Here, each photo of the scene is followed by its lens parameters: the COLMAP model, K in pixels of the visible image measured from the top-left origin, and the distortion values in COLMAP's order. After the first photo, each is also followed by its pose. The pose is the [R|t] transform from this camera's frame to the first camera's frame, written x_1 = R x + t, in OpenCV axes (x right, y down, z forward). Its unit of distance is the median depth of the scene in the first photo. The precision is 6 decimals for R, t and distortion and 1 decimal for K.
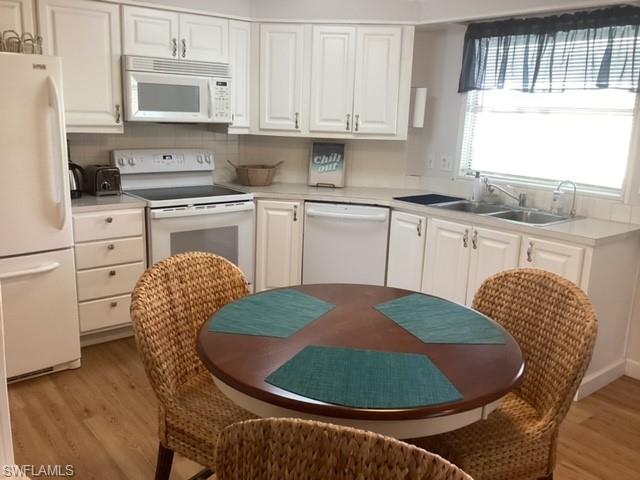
lens RADIAL K [[580.6, 0, 322.1], [0, 580.6, 241.1], [0, 0, 1]] dist [0.007956, 0.000000]
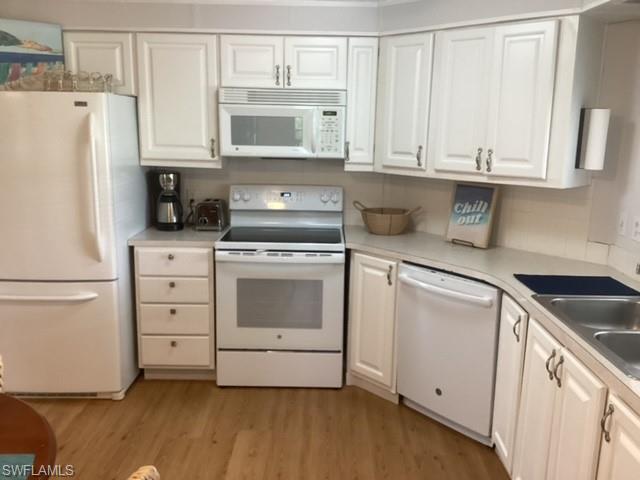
lens RADIAL K [[580.6, 0, 321.0], [0, 580.6, 242.4], [0, 0, 1]] dist [0.007956, 0.000000]
pose [[0.775279, 0.104870, -0.622852, 0.370806], [-0.133542, 0.991043, 0.000639, -0.081721], [0.617340, 0.082682, 0.782340, 0.342234]]
